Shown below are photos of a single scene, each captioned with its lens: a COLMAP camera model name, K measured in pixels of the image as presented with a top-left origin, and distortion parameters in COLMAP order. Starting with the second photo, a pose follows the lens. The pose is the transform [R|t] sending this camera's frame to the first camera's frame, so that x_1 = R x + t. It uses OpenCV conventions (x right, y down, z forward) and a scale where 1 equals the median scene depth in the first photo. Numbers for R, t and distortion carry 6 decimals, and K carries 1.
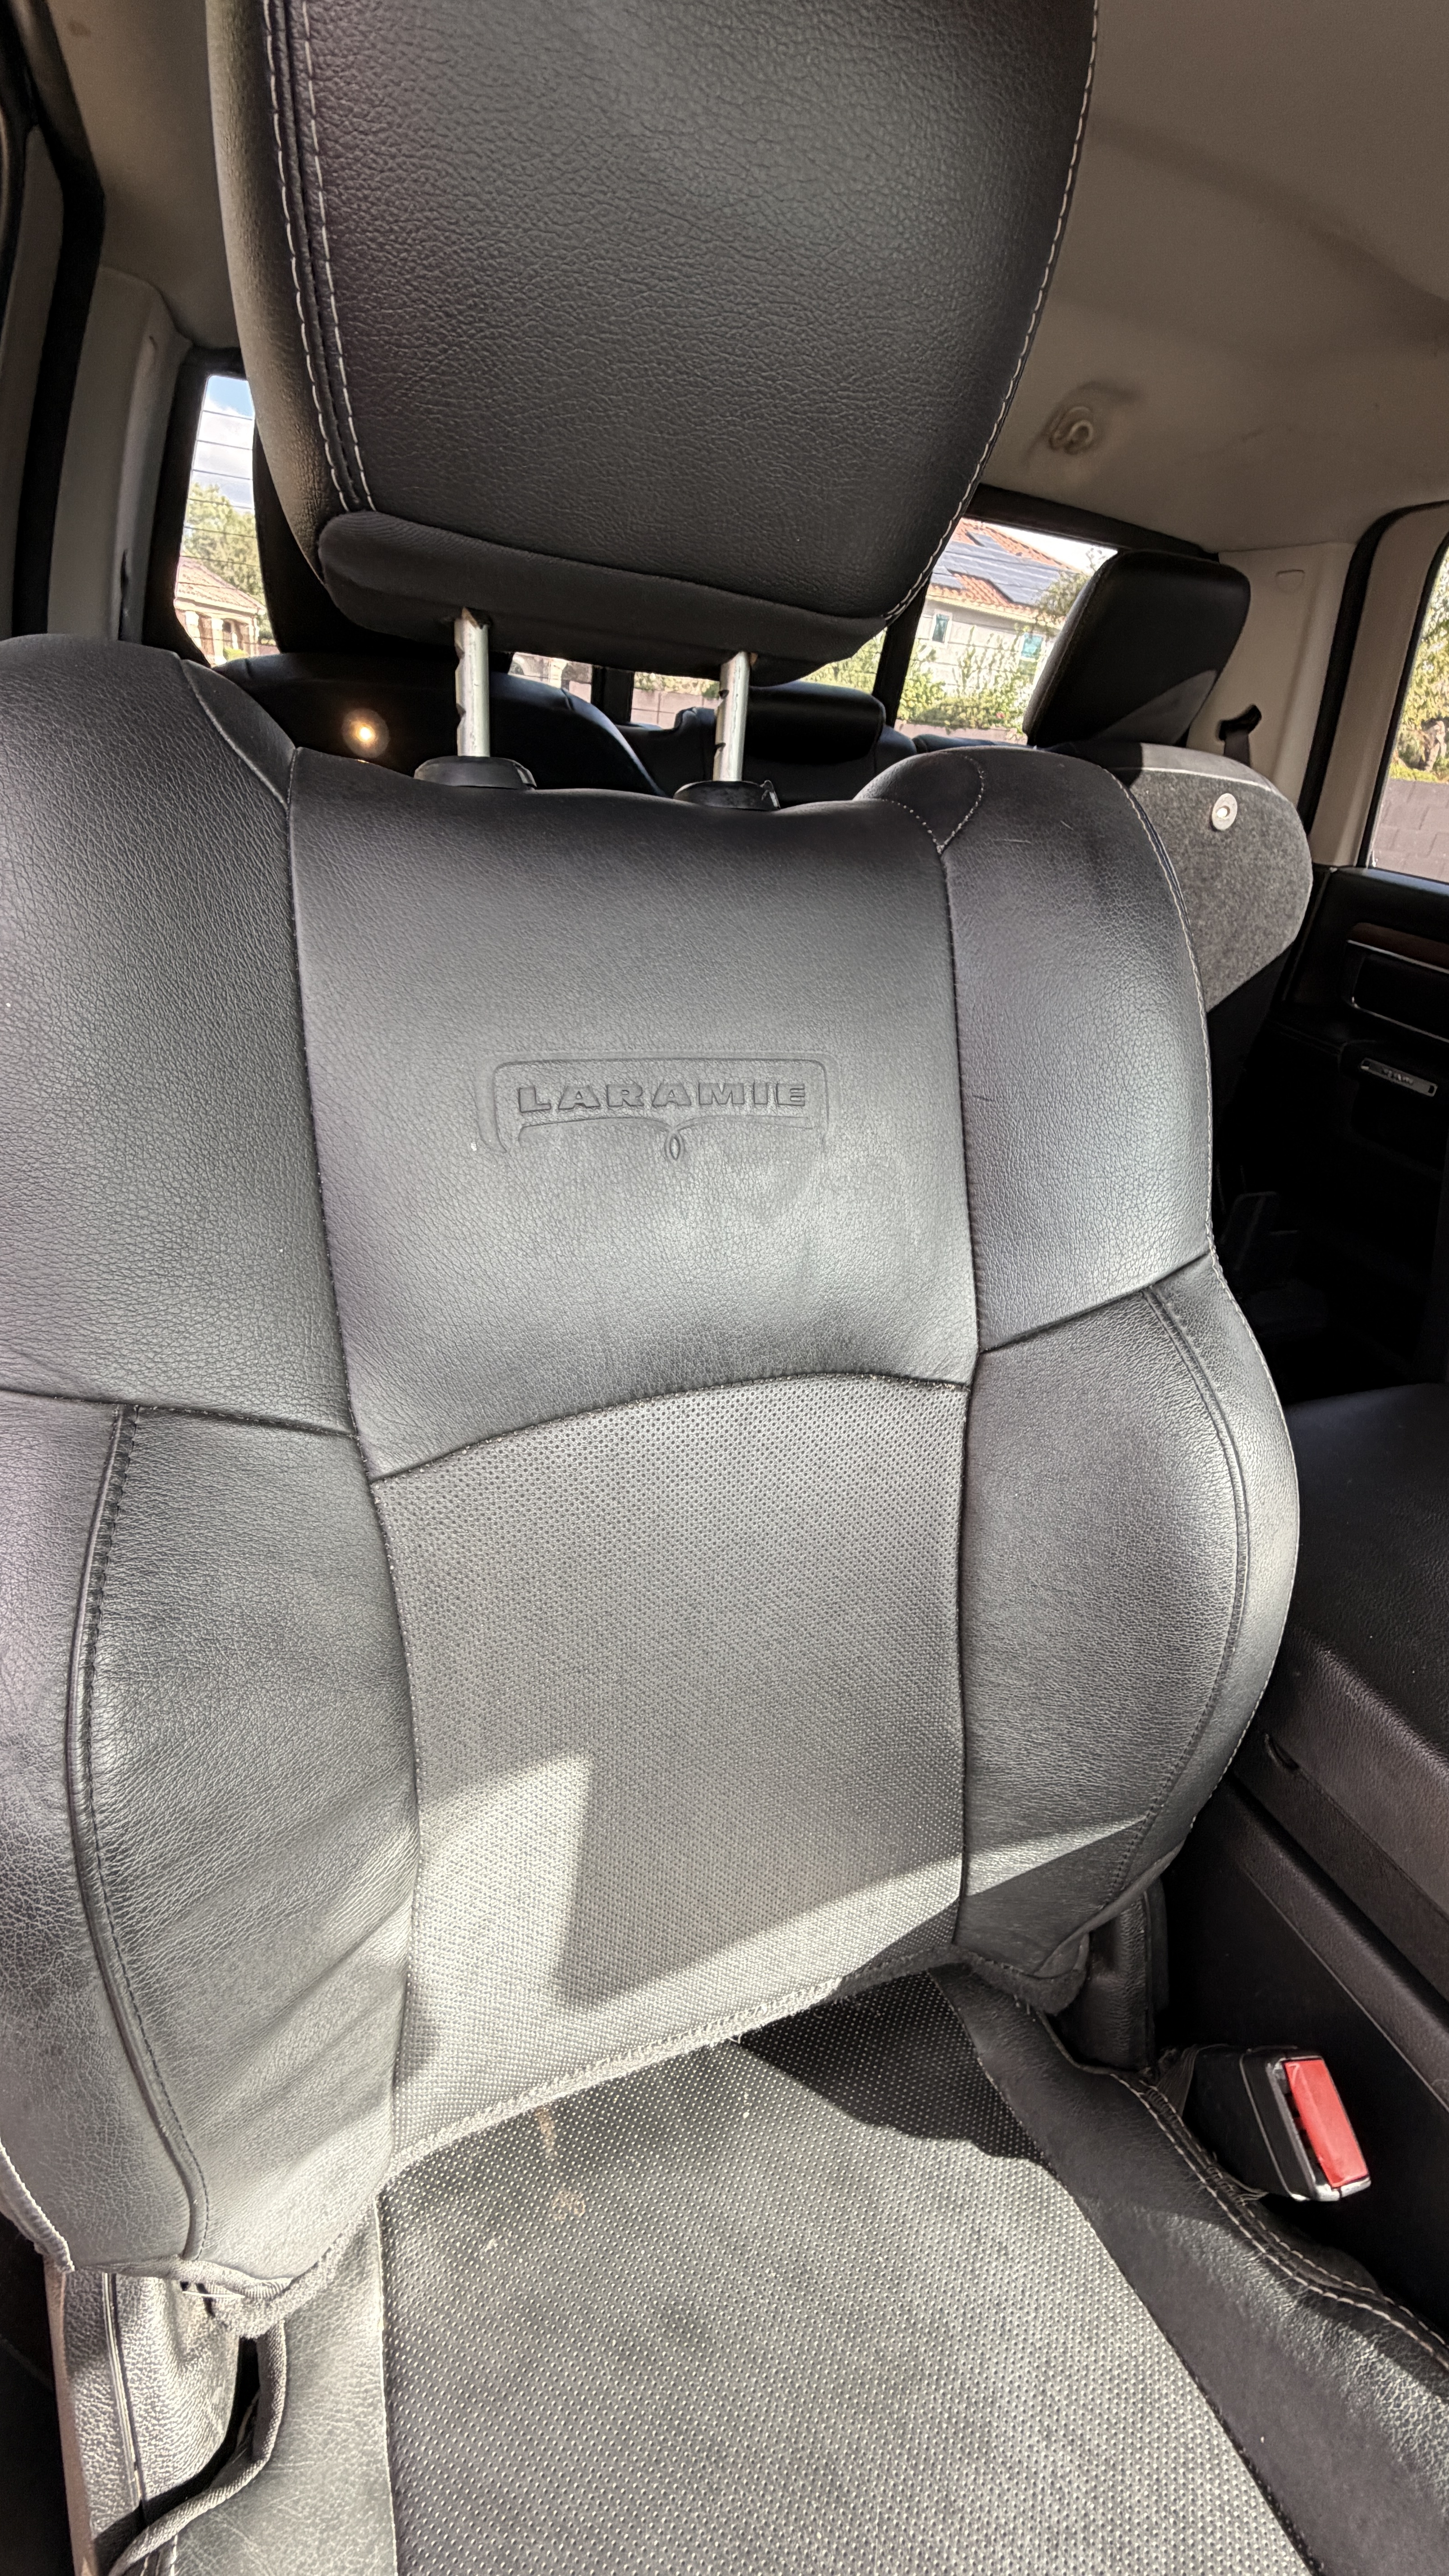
lens RADIAL K [[1026.5, 0, 726.7], [0, 1026.5, 1287.2], [0, 0, 1]] dist [-0.000258, -0.000264]
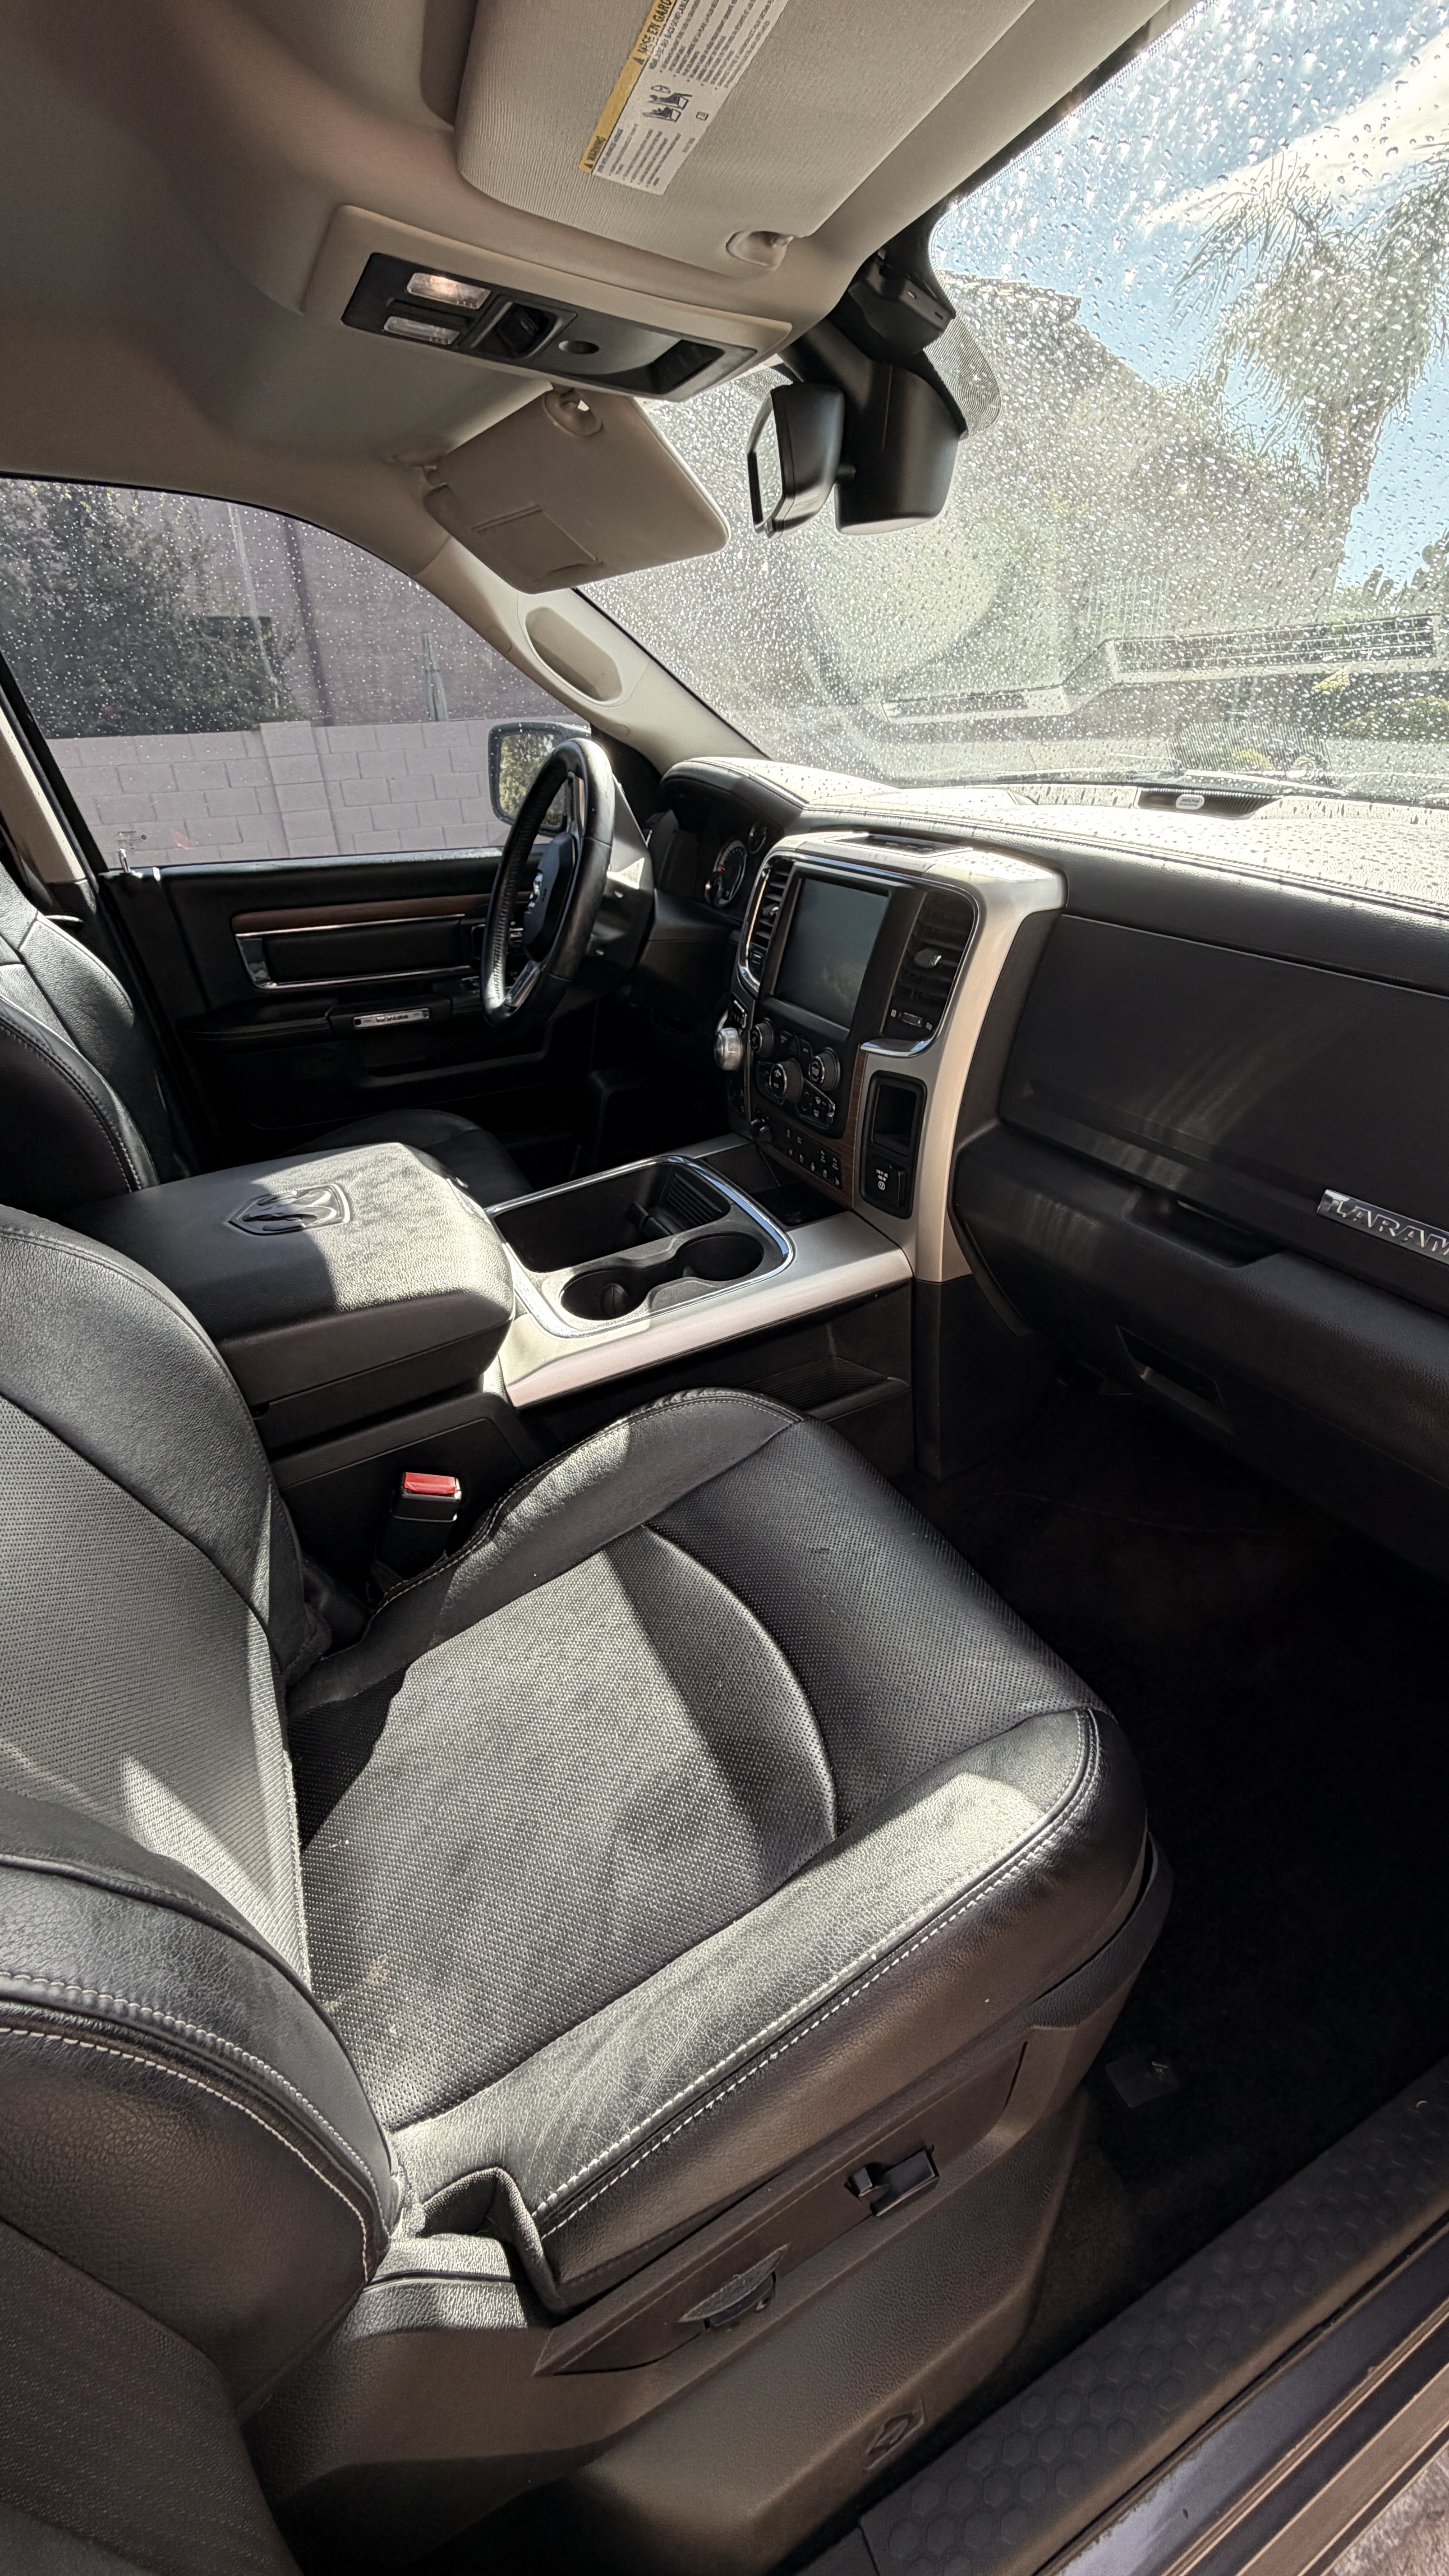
lens RADIAL K [[1026.5, 0, 726.7], [0, 1026.5, 1287.2], [0, 0, 1]] dist [-0.000258, -0.000264]
pose [[-0.088553, -0.562113, 0.822306, -0.773154], [0.514098, 0.681301, 0.521087, -0.135560], [-0.853148, 0.468890, 0.228650, -0.069289]]
